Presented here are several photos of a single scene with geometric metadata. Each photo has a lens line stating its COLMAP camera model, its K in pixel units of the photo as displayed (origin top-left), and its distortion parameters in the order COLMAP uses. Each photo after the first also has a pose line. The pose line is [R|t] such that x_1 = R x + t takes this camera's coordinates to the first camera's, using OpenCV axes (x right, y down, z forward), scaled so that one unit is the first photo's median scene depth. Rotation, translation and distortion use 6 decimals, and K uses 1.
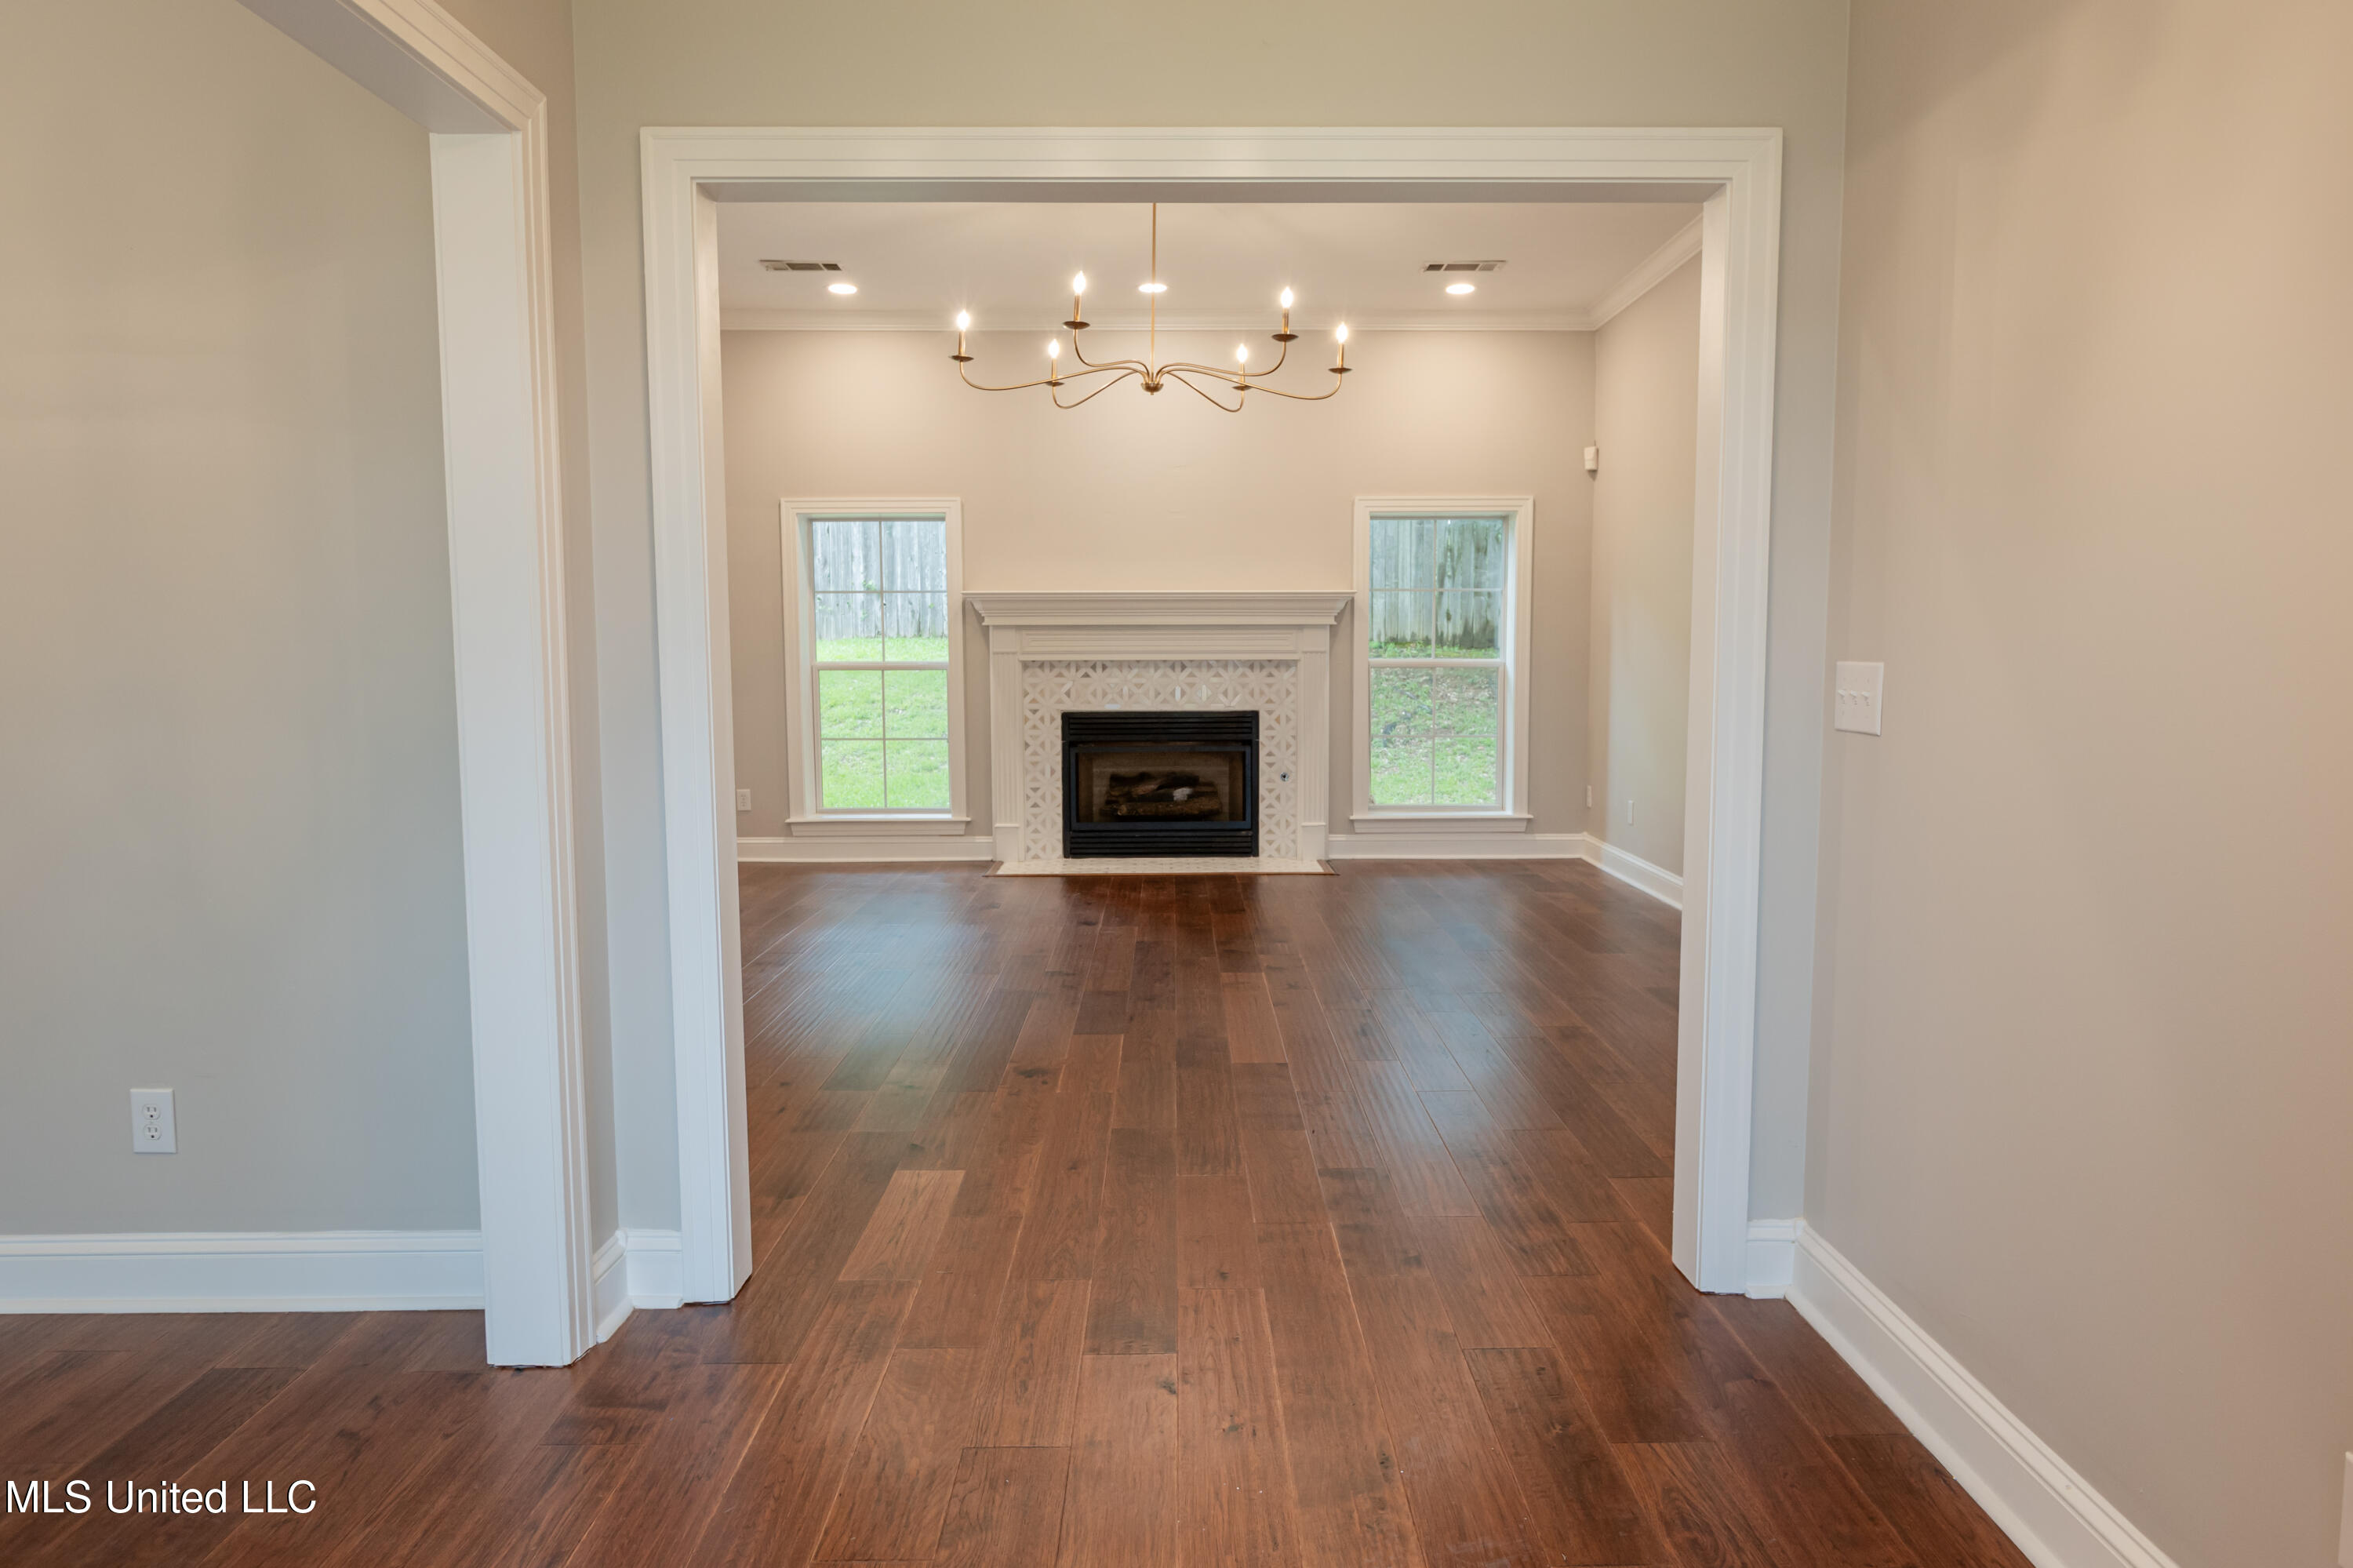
lens RADIAL K [[1486.6, 0, 1176.5], [0, 1486.6, 784.0], [0, 0, 1]] dist [-0.027365, -0.000096]
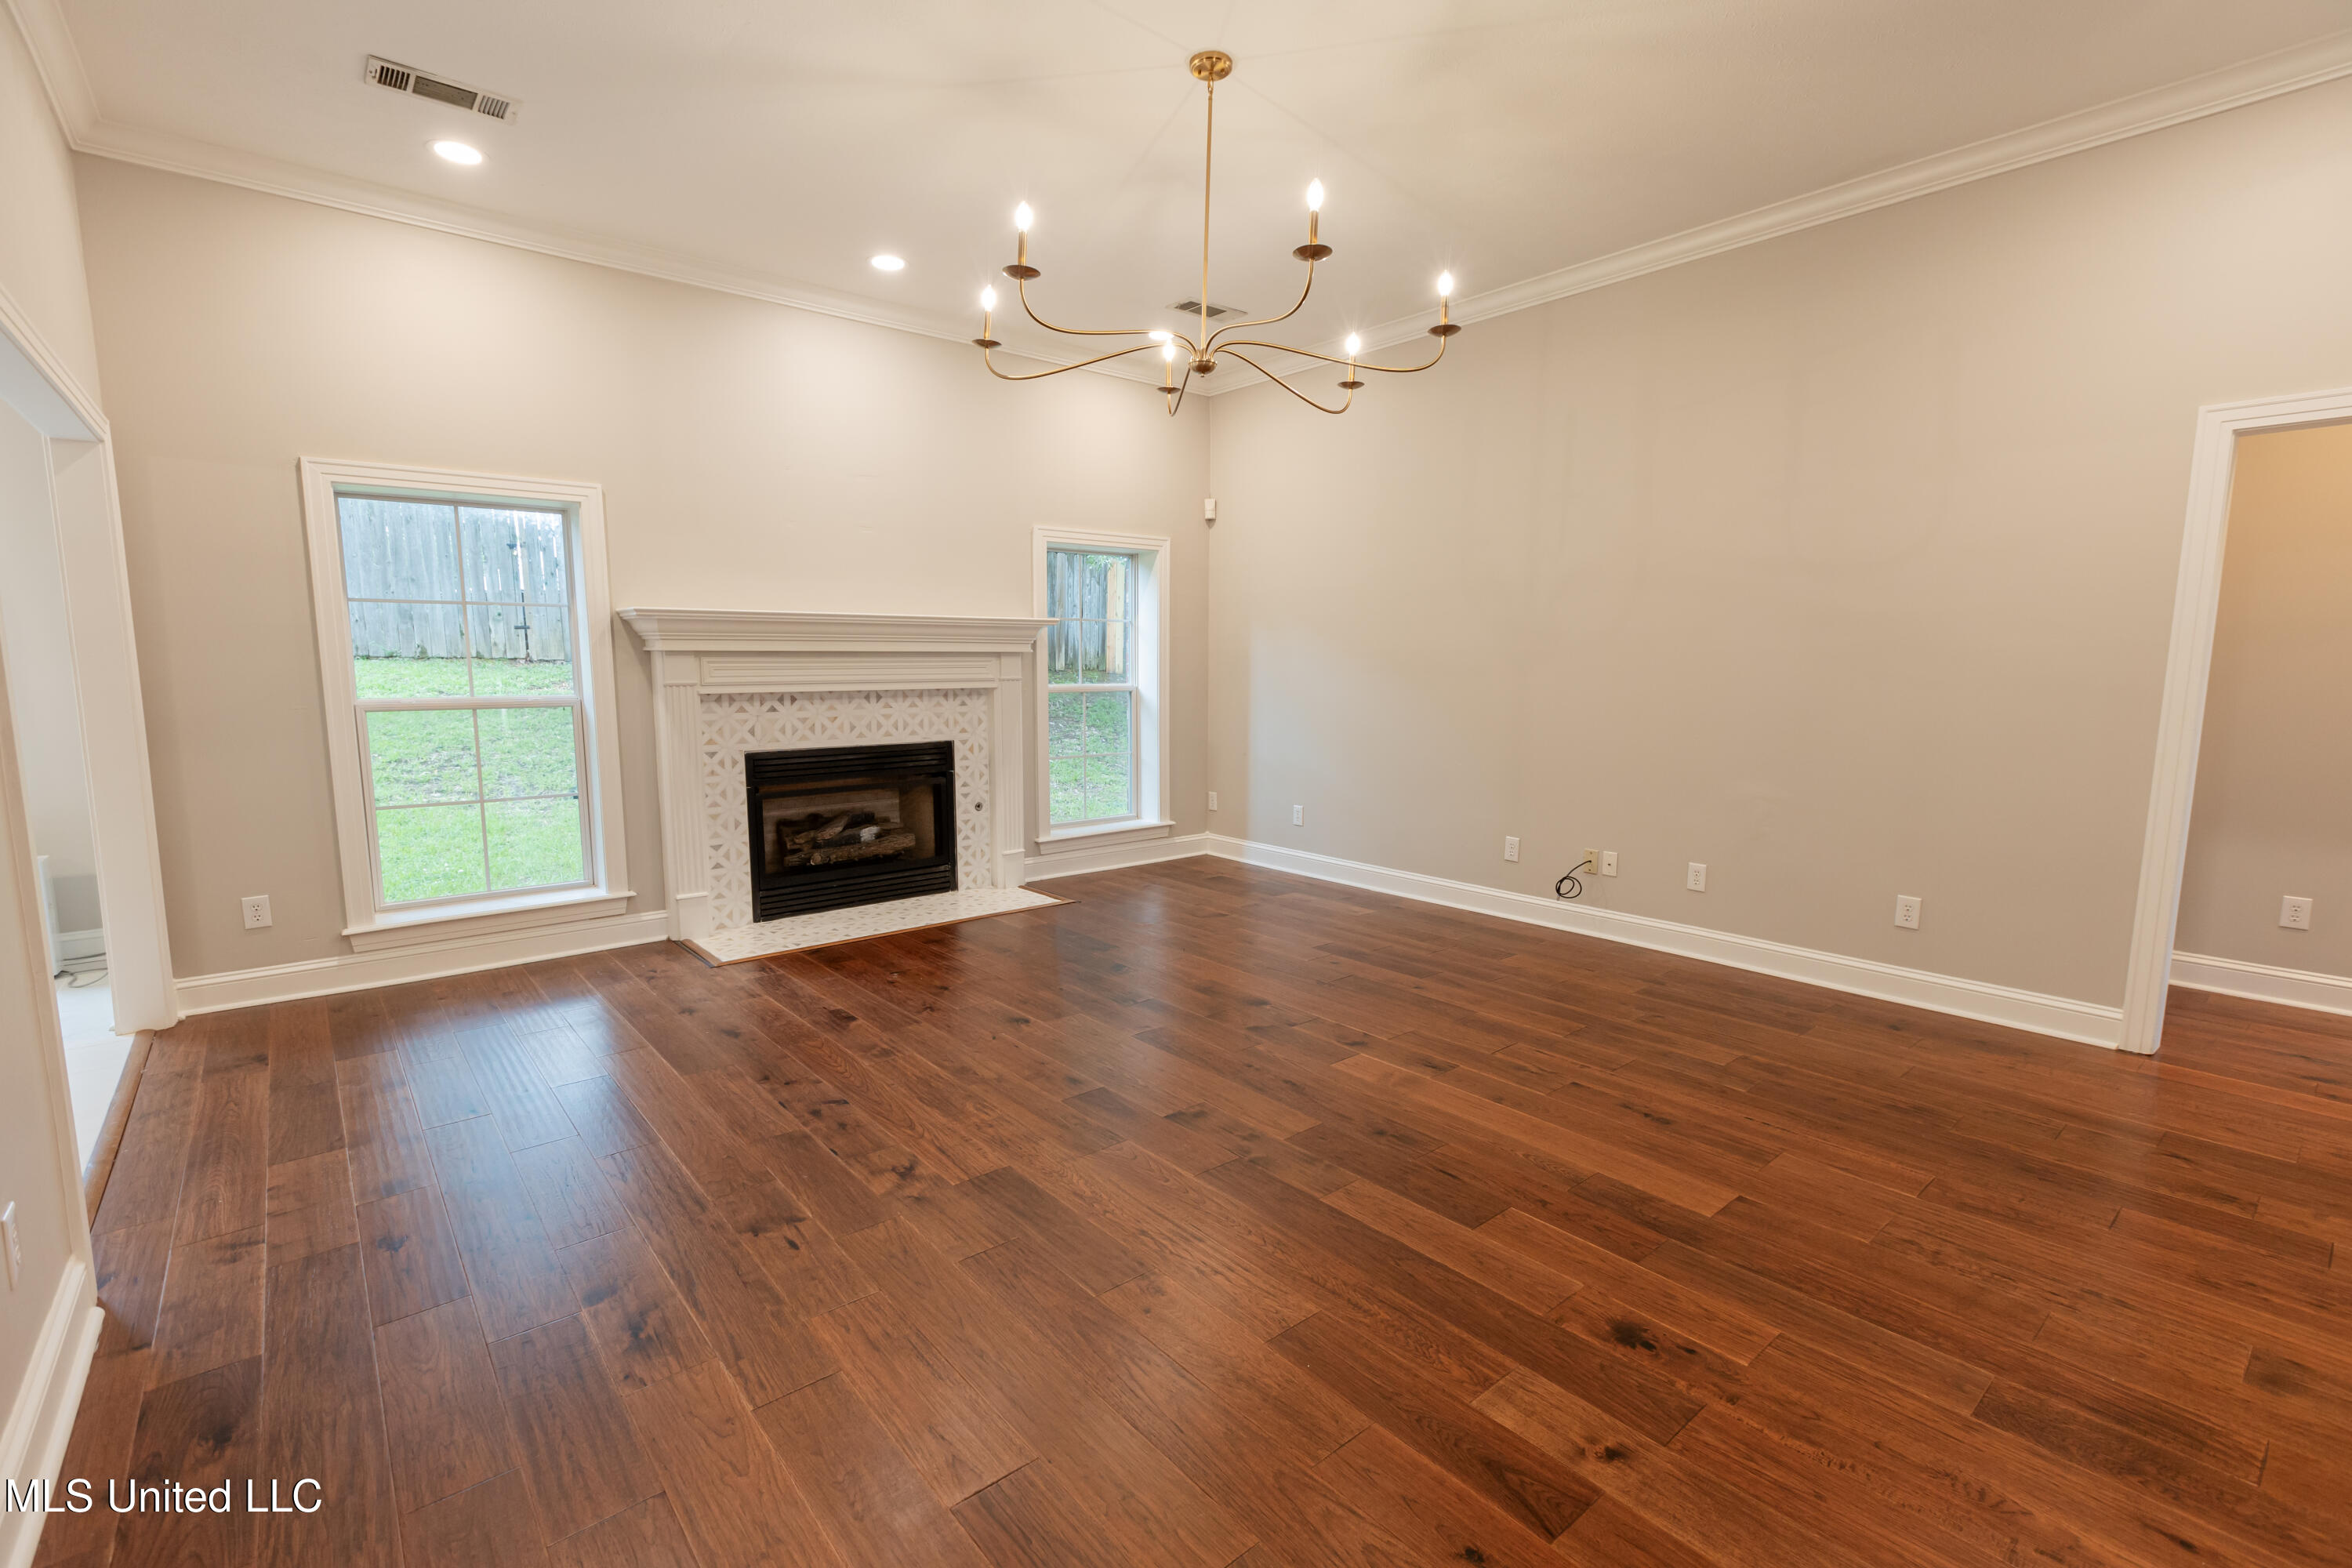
lens RADIAL K [[1058.1, 0, 1176.0], [0, 1058.1, 784.0], [0, 0, 1]] dist [0.003983, 0.000389]
pose [[0.769279, -0.072548, 0.634781, -0.273049], [0.054574, 0.997363, 0.047850, -0.046467], [-0.636578, -0.002167, 0.771209, 0.376025]]
